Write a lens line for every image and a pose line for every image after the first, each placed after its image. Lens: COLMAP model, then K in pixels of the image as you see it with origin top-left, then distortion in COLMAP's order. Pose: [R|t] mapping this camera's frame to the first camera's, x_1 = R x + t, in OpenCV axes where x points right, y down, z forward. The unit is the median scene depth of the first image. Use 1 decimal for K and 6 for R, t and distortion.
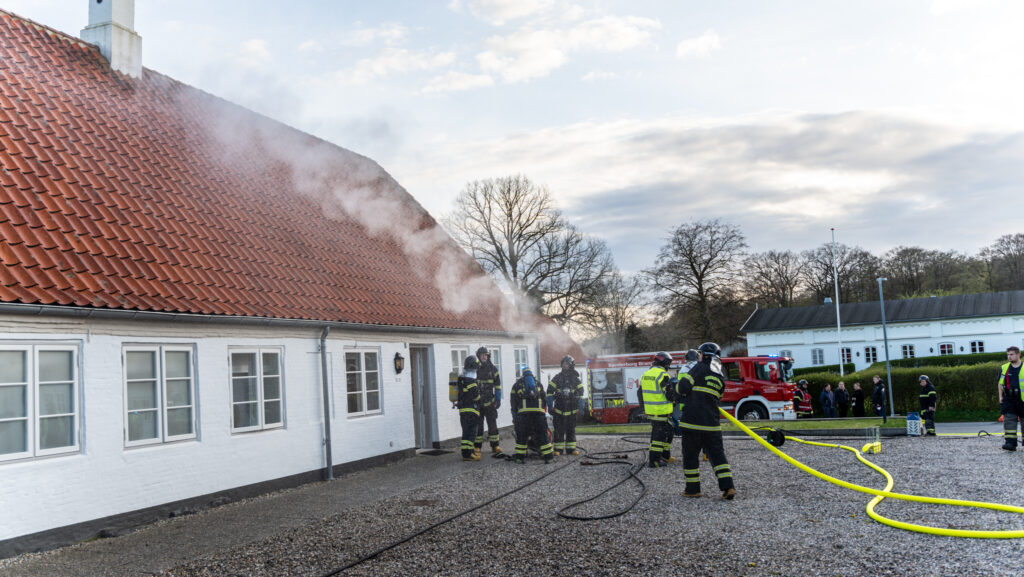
lens RADIAL K [[867.6, 0, 514.4], [0, 867.6, 282.7], [0, 0, 1]] dist [-0.009213, -0.009361]
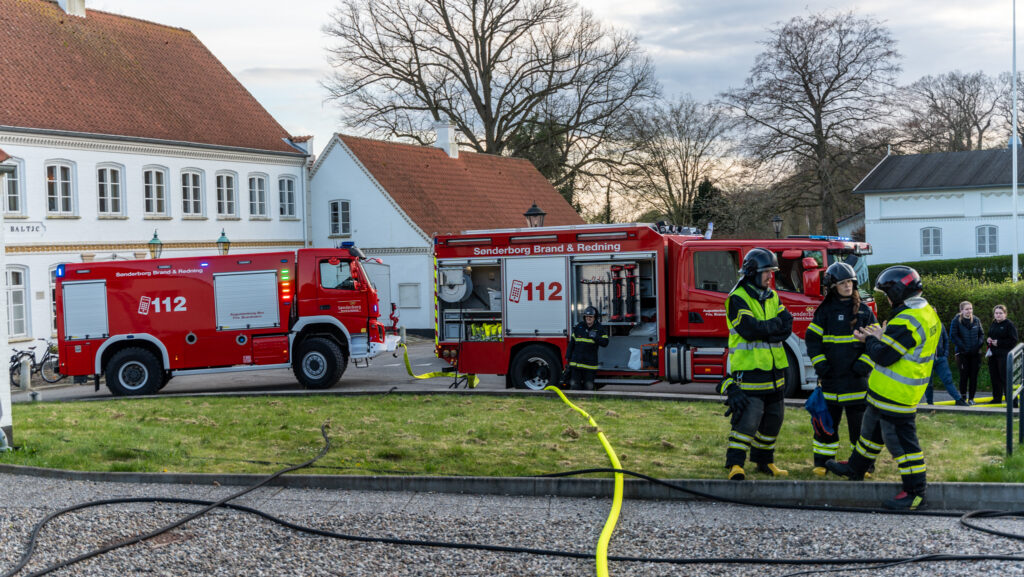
lens RADIAL K [[1238.7, 0, 512.0], [0, 1238.7, 288.5], [0, 0, 1]] dist [-0.018267, -0.009854]
pose [[0.998085, 0.020784, -0.058262, 0.051588], [-0.012855, 0.990992, 0.133302, 0.007909], [0.060508, -0.132297, 0.989361, 0.103581]]
